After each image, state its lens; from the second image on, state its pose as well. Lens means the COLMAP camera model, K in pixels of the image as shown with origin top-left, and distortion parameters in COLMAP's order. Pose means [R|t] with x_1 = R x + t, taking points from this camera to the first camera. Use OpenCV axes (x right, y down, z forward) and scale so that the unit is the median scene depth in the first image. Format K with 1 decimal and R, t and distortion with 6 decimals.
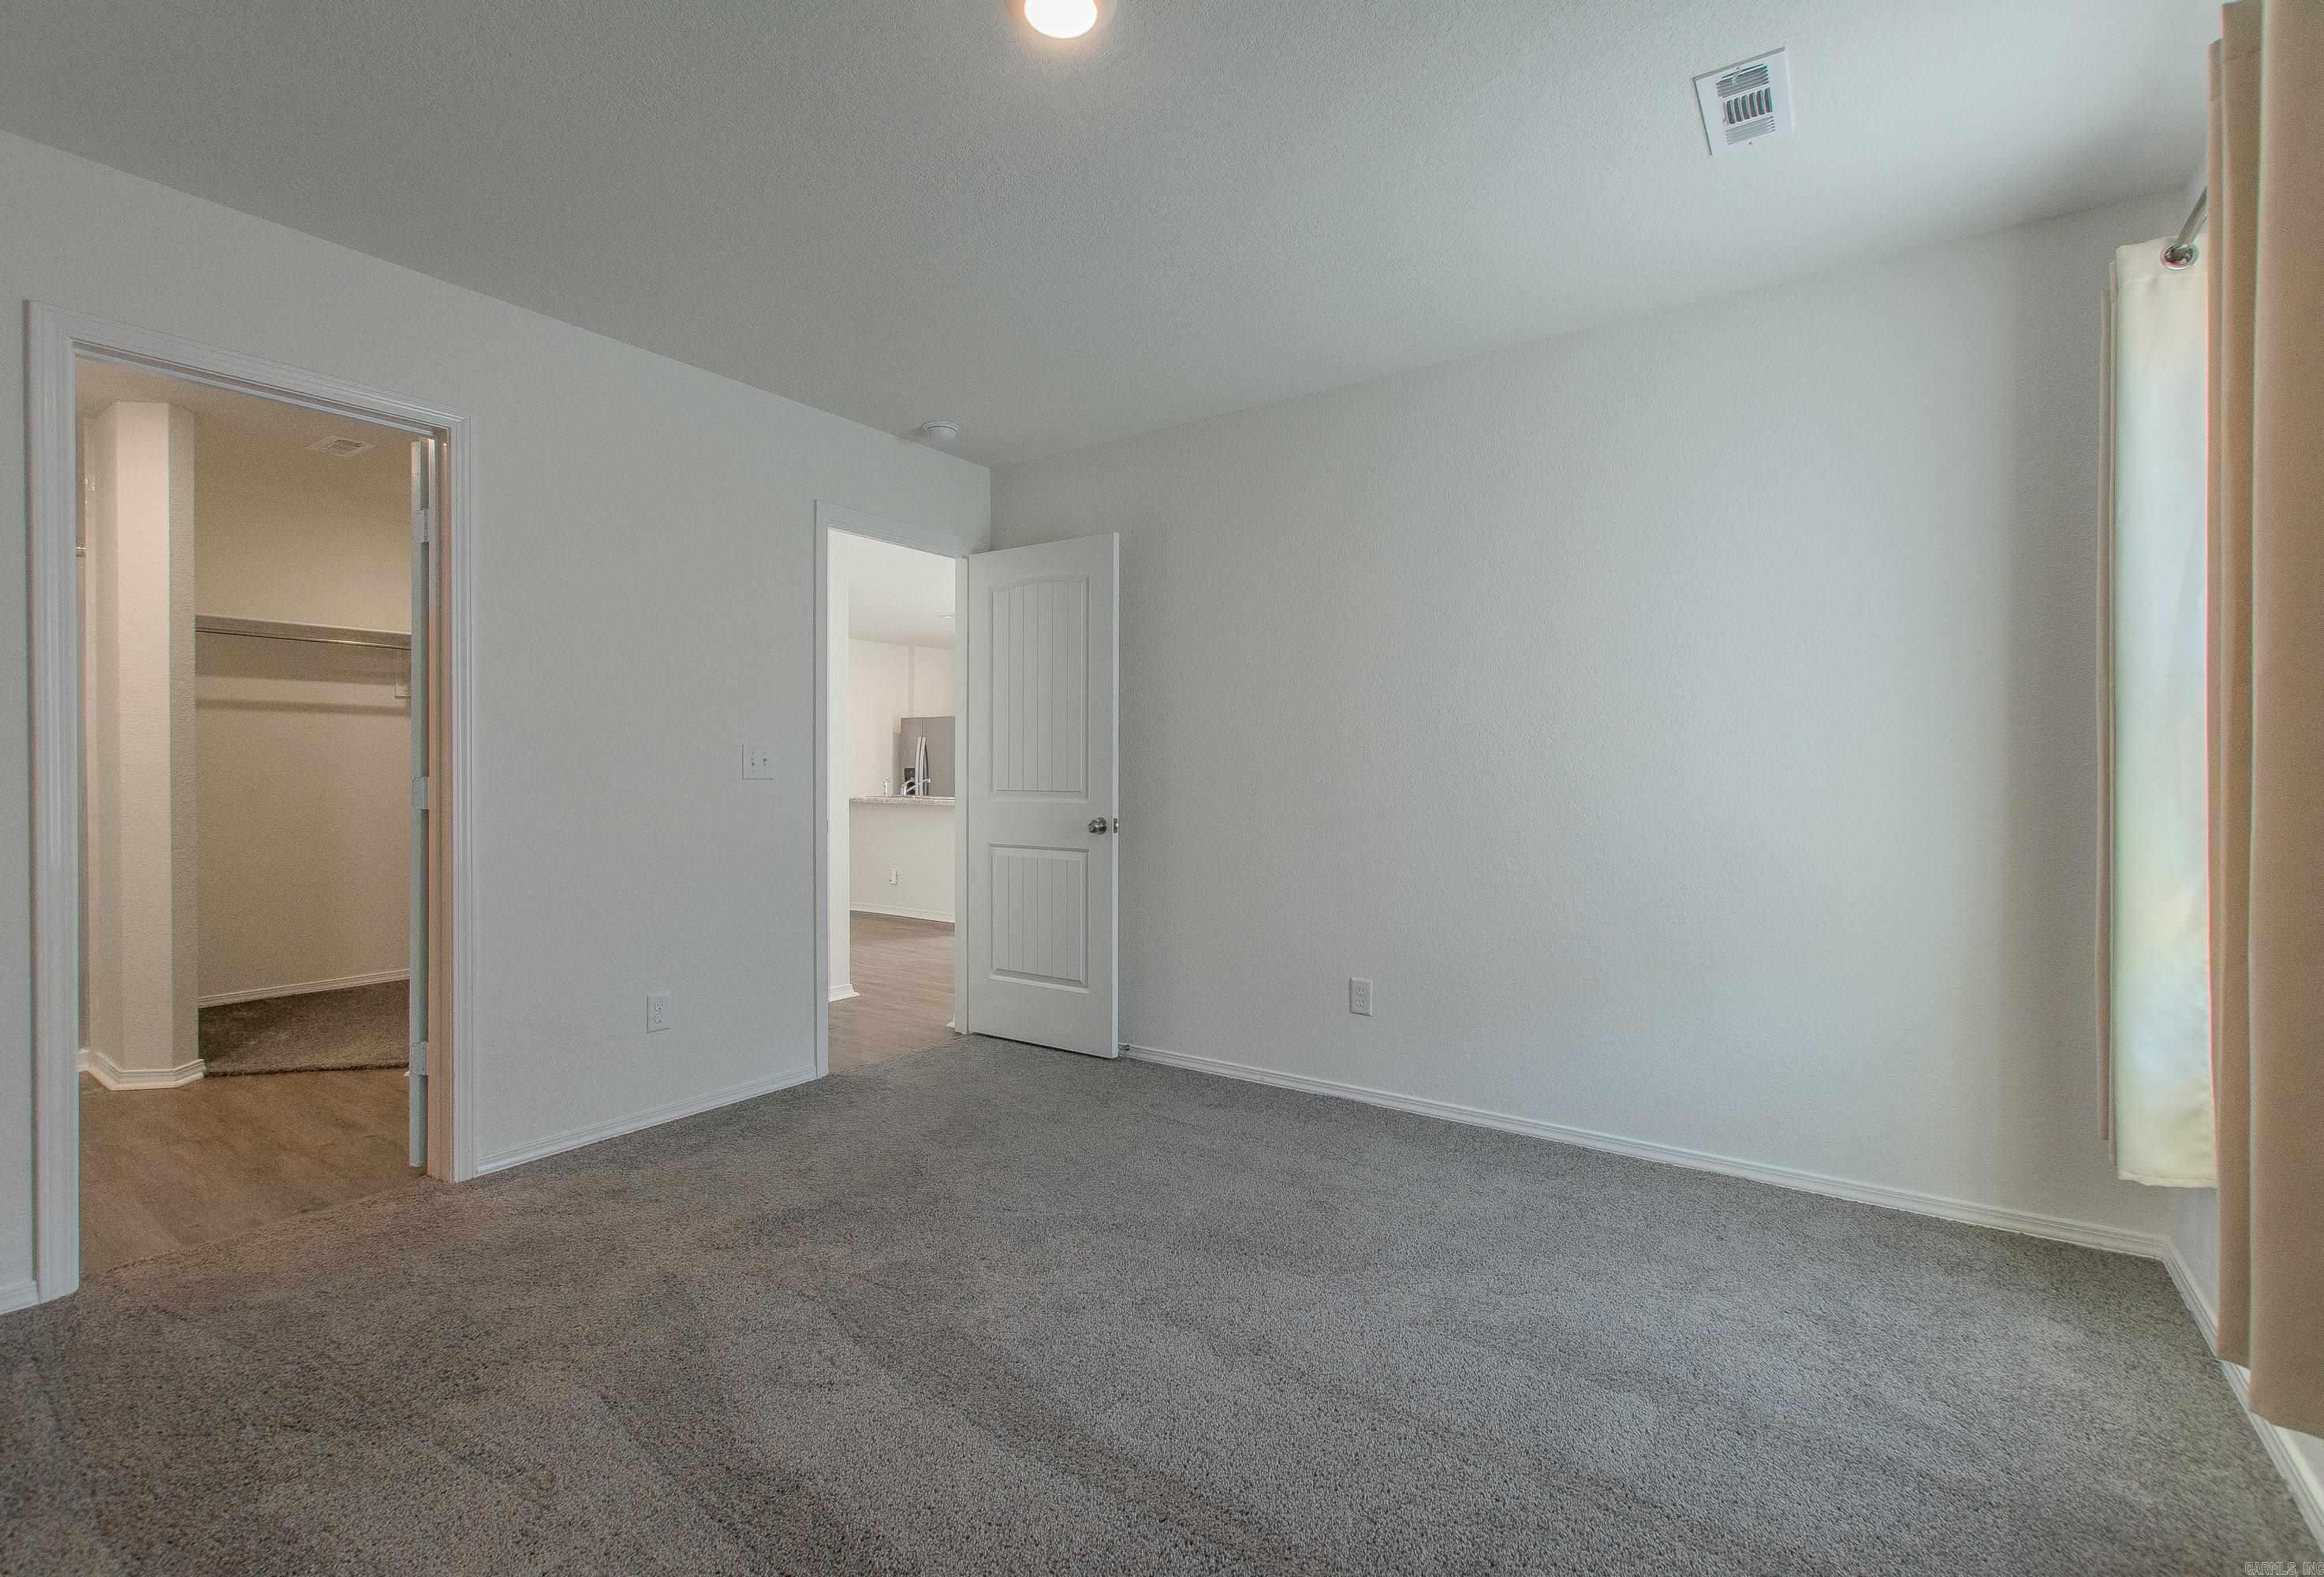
lens RADIAL K [[1016.1, 0, 1162.0], [0, 1016.1, 788.5], [0, 0, 1]] dist [0.000499, 0.000089]
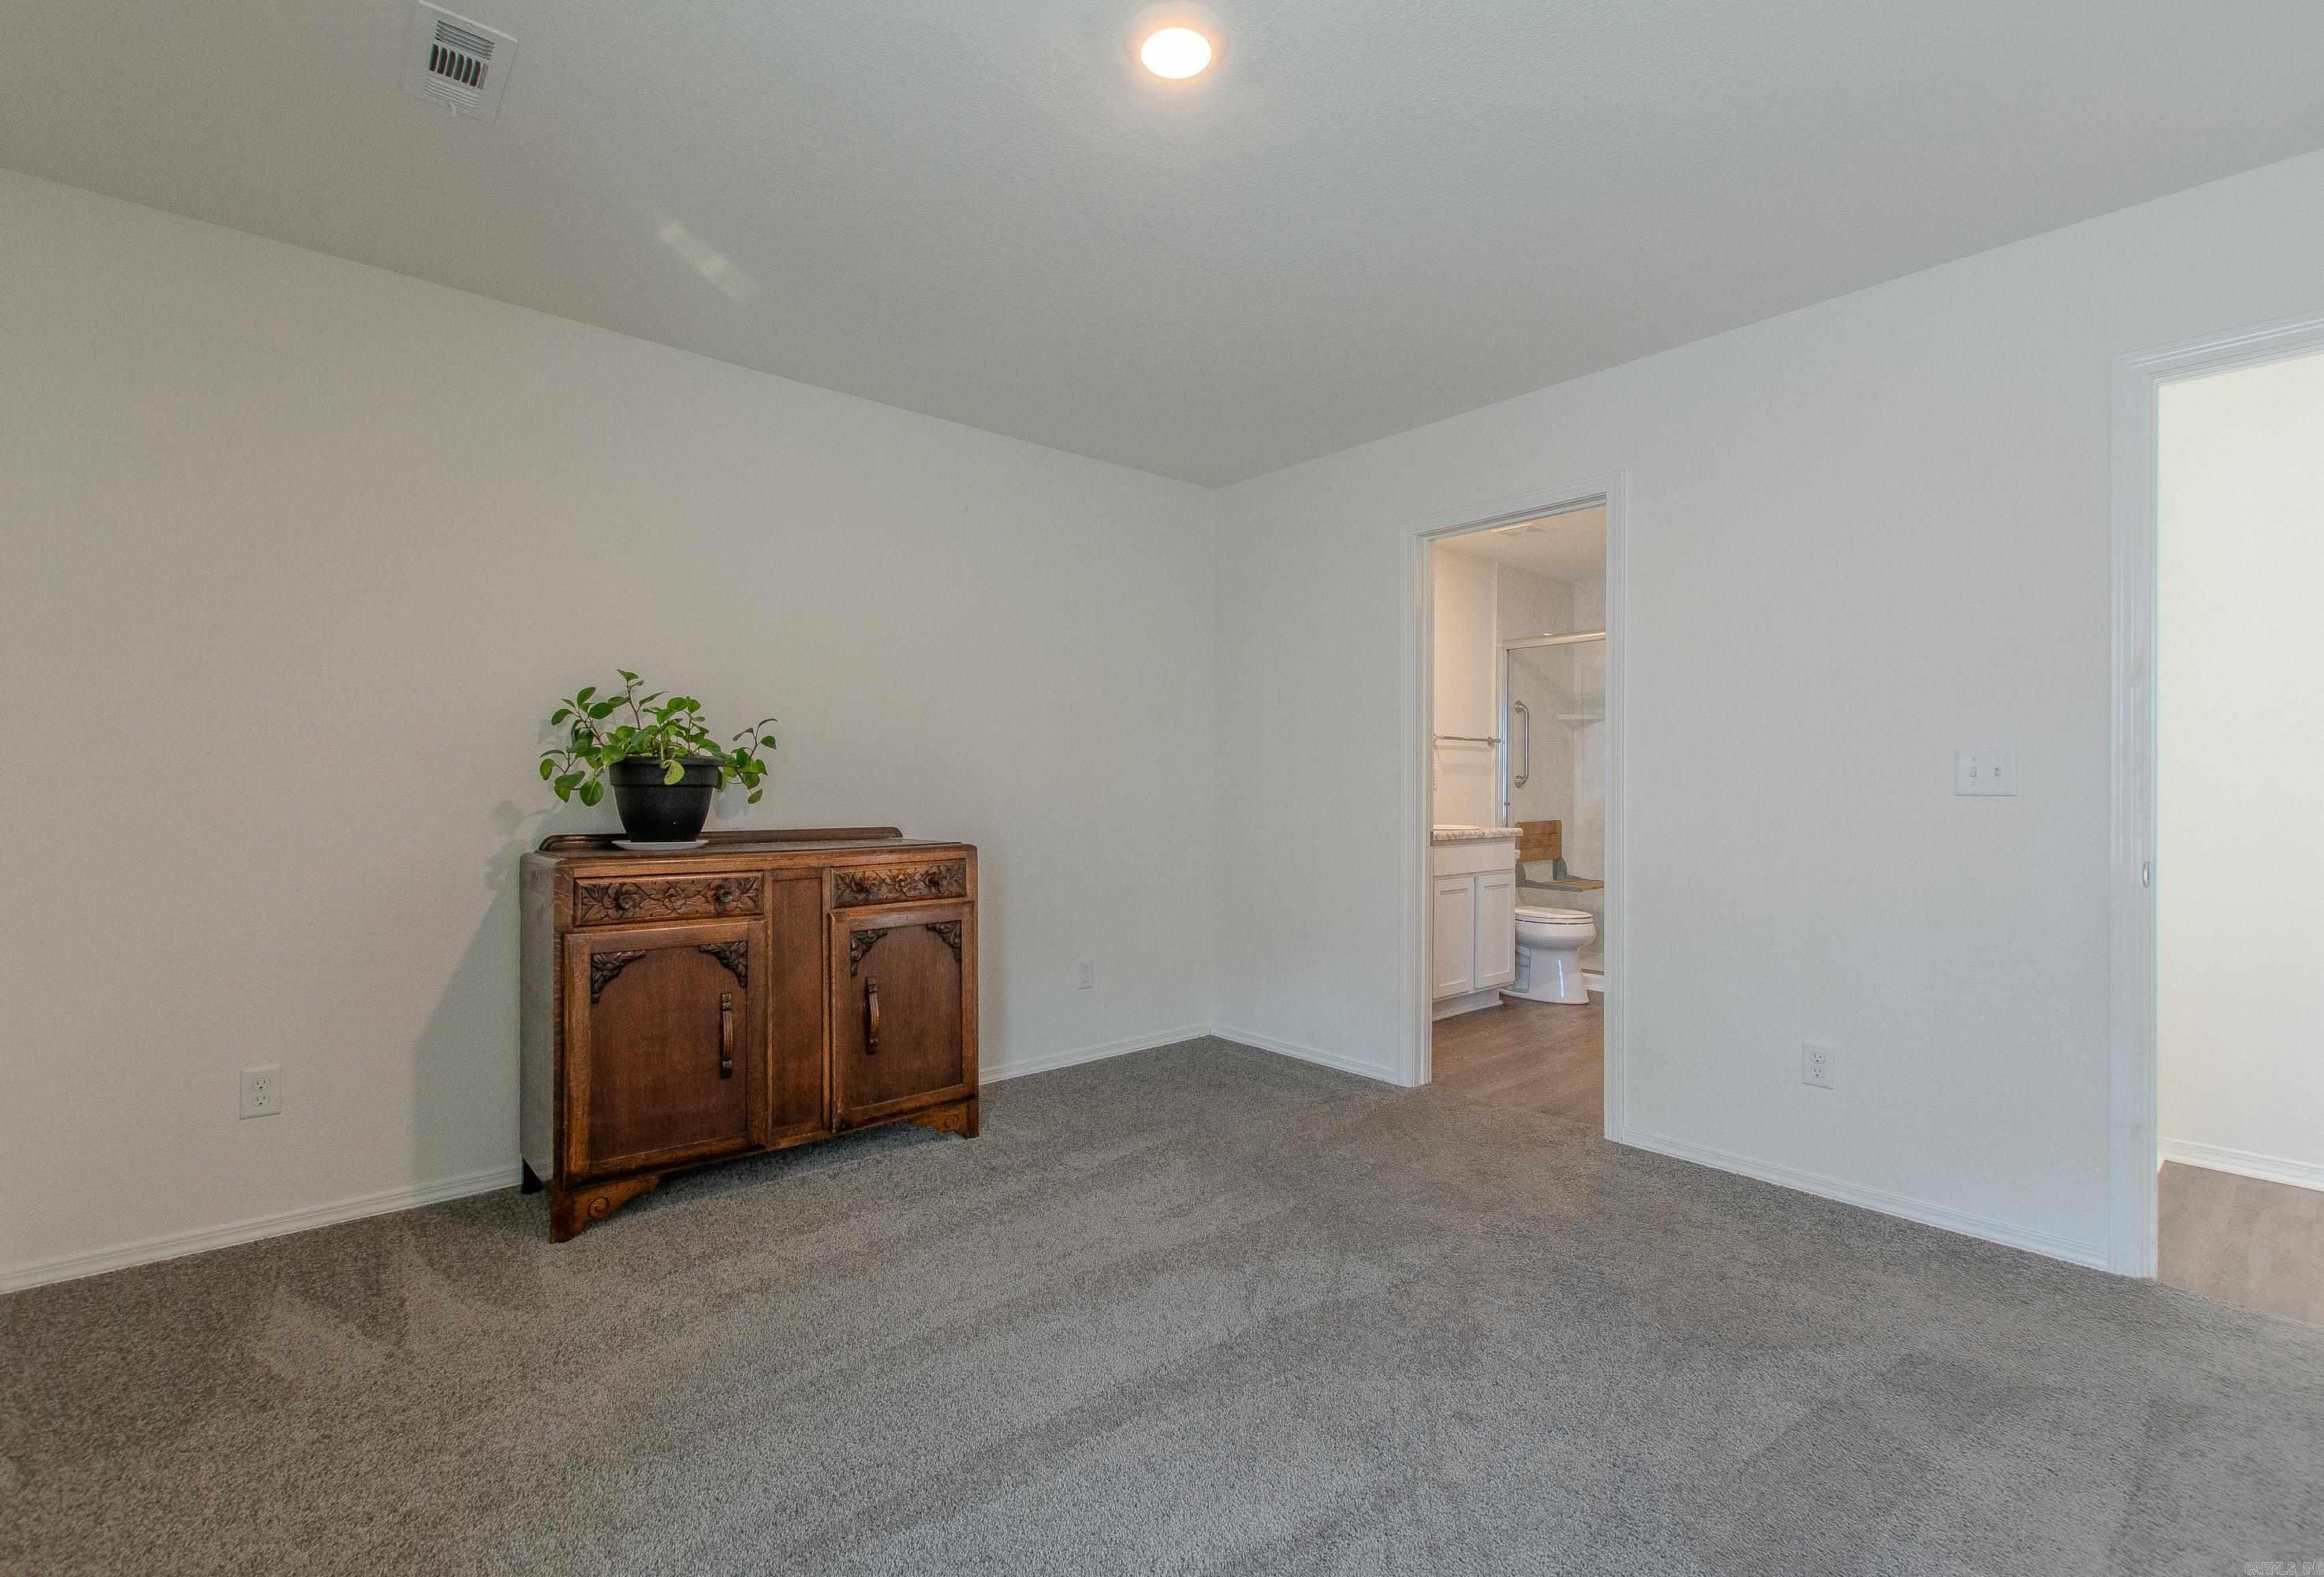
lens RADIAL K [[1016.1, 0, 1162.0], [0, 1016.1, 788.5], [0, 0, 1]] dist [0.000499, 0.000089]
pose [[-0.234488, 0.007657, -0.972089, 0.499120], [-0.010151, 0.999895, 0.010325, -0.017808], [0.972066, 0.012288, -0.234386, 0.700321]]
